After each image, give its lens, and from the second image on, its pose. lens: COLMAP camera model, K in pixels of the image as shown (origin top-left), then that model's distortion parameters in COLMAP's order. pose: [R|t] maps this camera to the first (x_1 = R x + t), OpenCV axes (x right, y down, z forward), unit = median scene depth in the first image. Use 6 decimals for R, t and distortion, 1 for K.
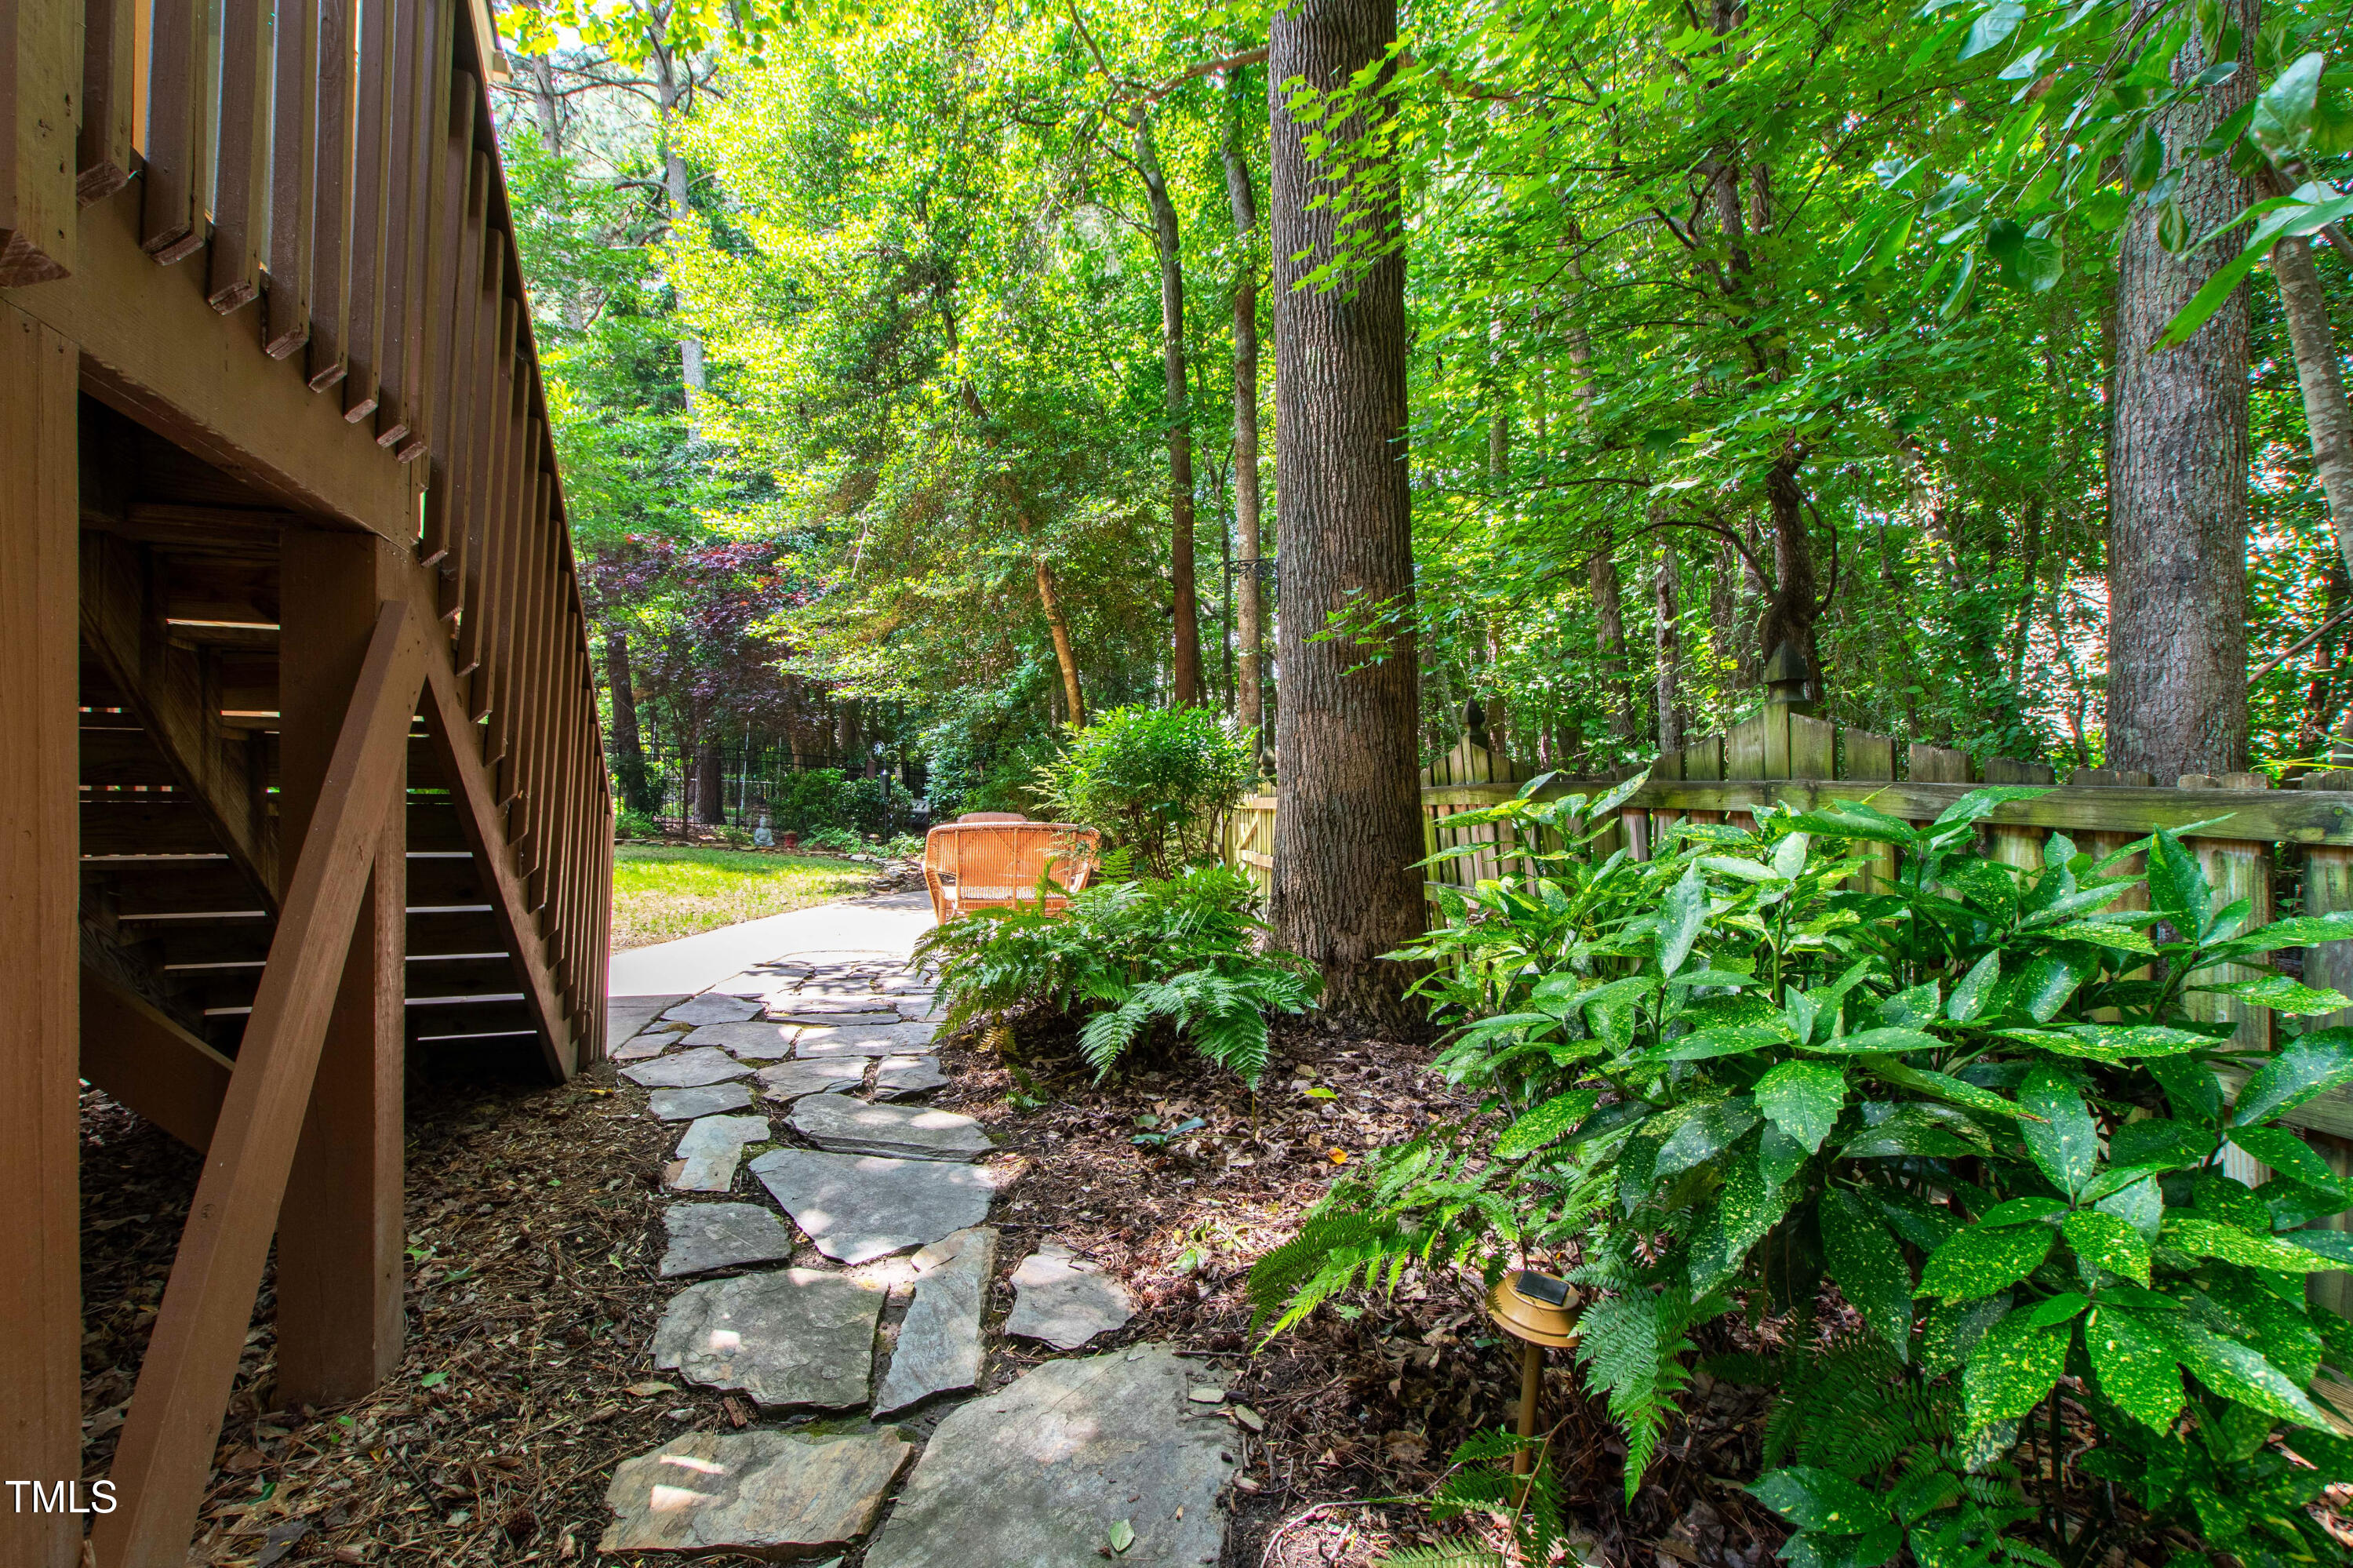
lens RADIAL K [[1030.8, 0, 1156.4], [0, 1030.8, 805.8], [0, 0, 1]] dist [0.007461, -0.000423]
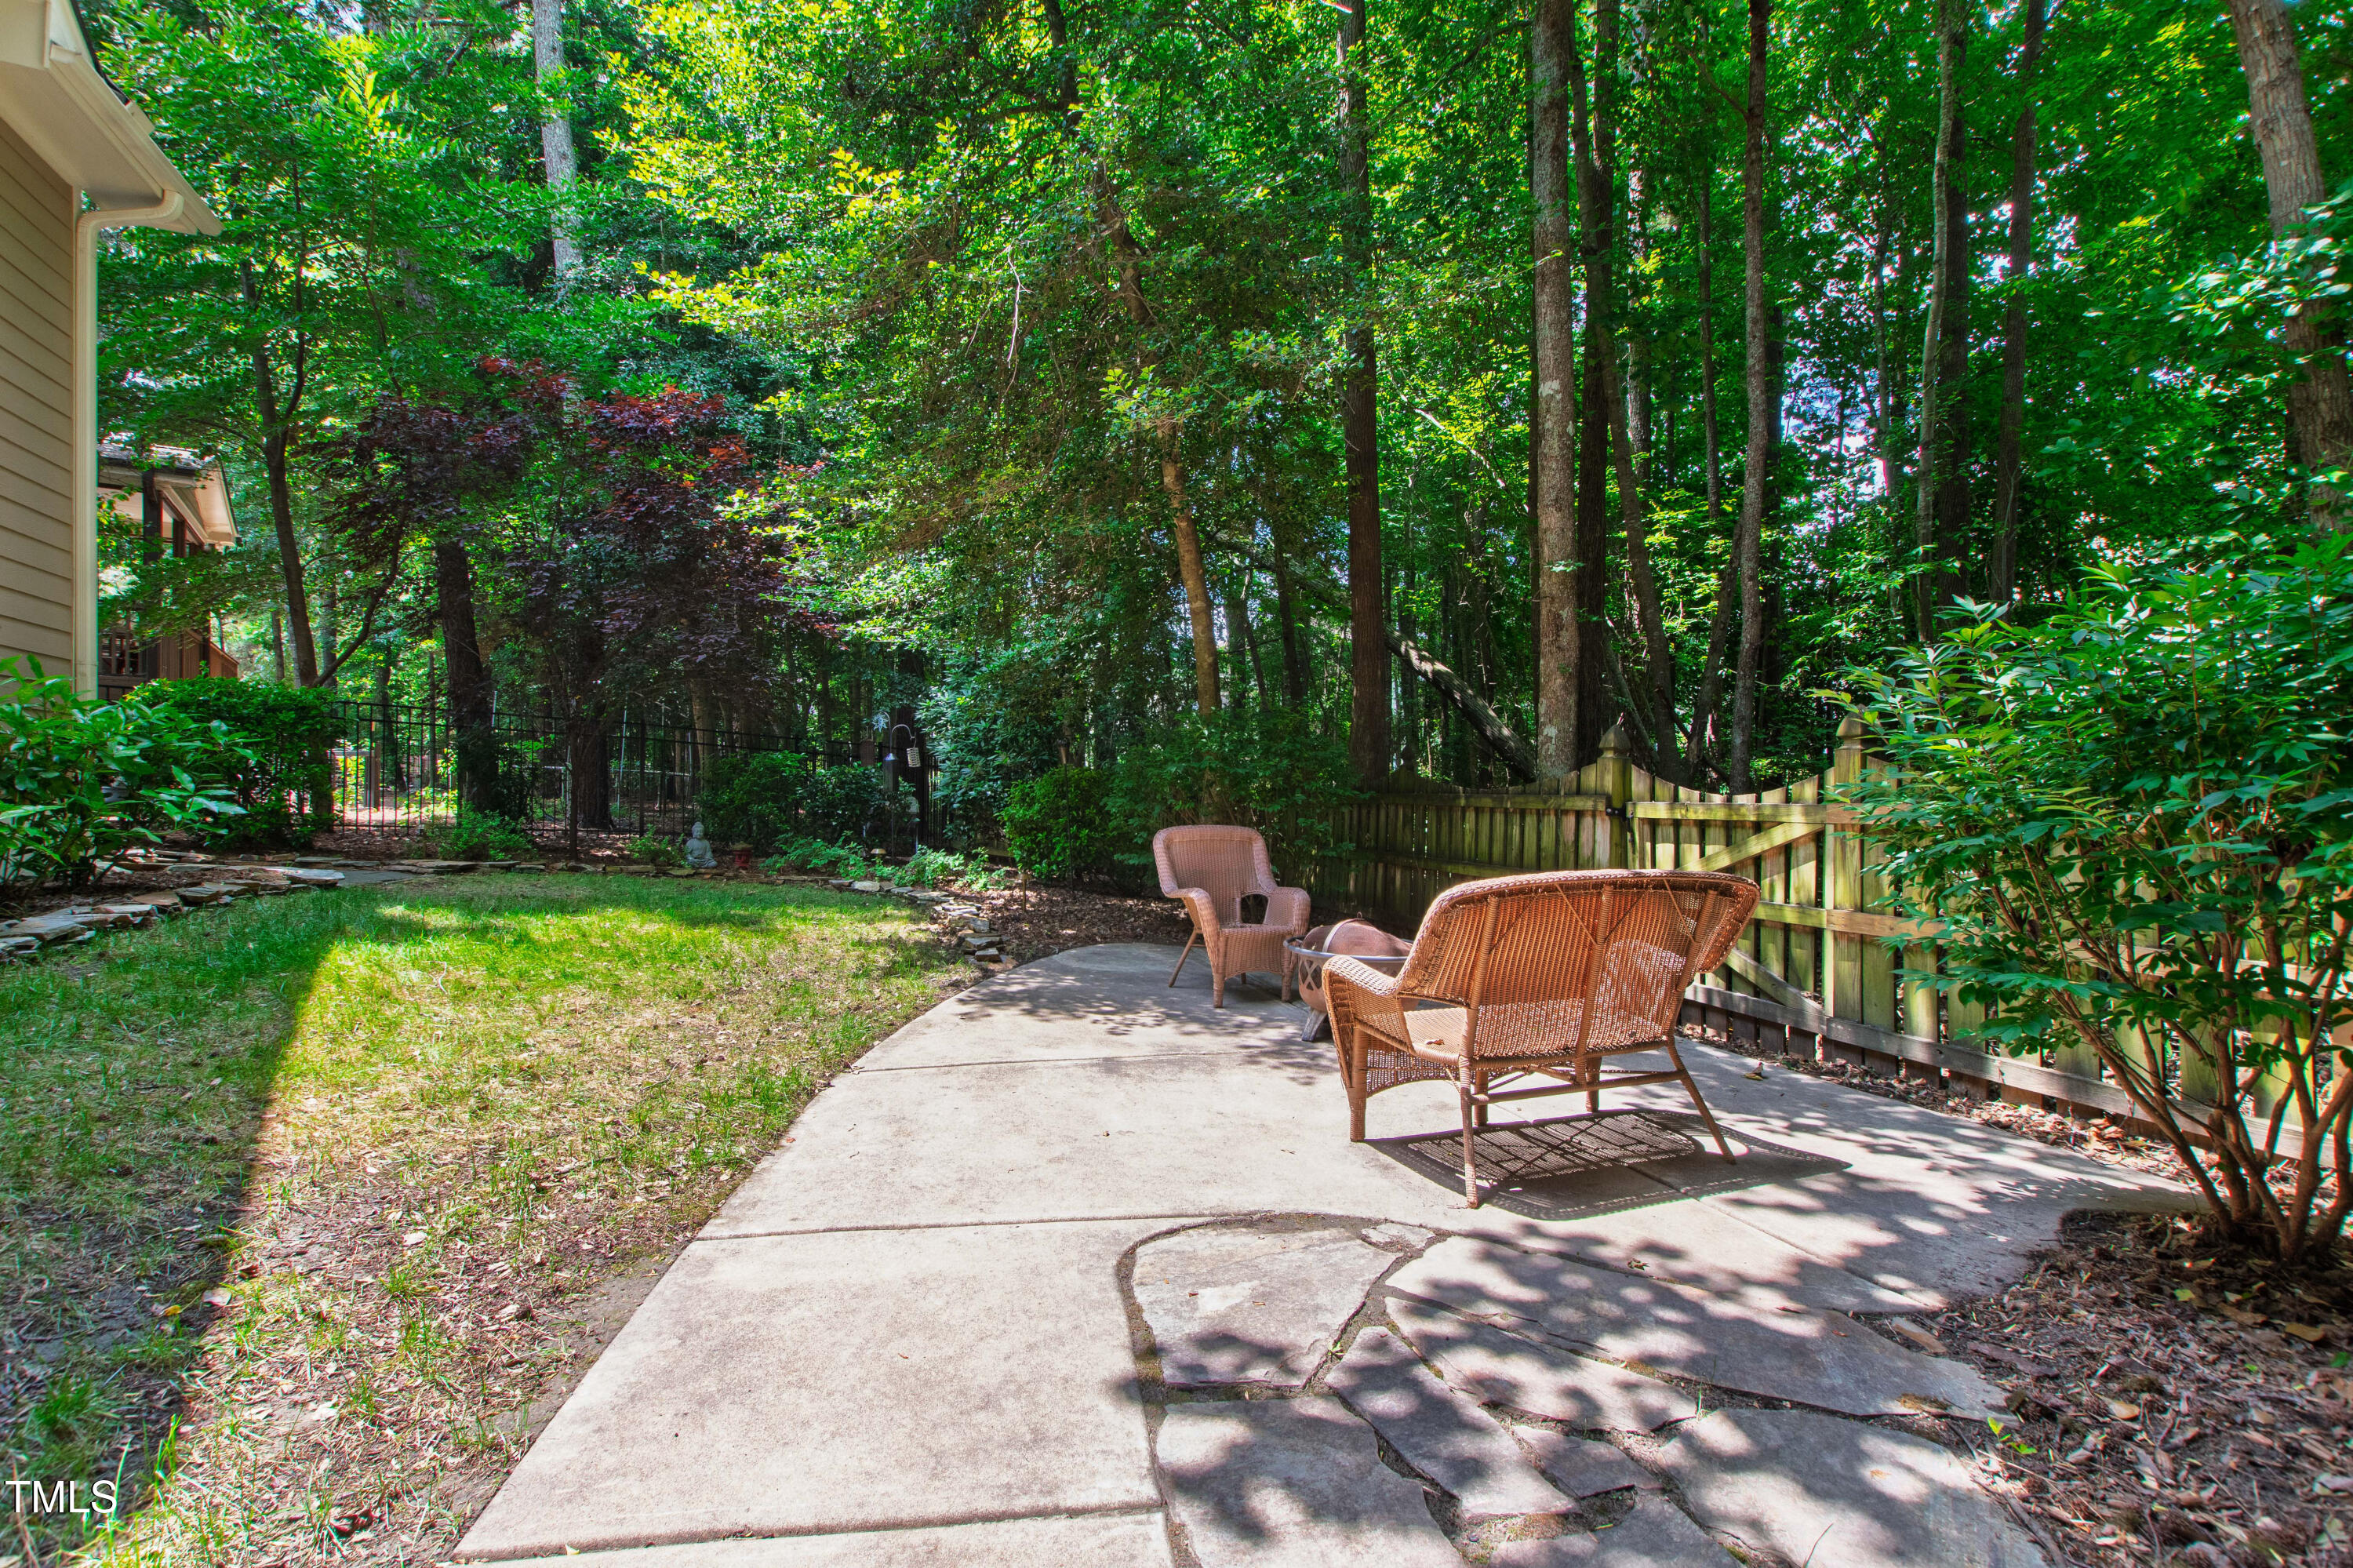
lens RADIAL K [[1030.8, 0, 1156.4], [0, 1030.8, 805.8], [0, 0, 1]] dist [0.007461, -0.000423]
pose [[0.991094, -0.004459, 0.133089, -0.184468], [0.002985, 0.999932, 0.011270, -0.007984], [-0.133130, -0.010772, 0.991040, 0.308392]]
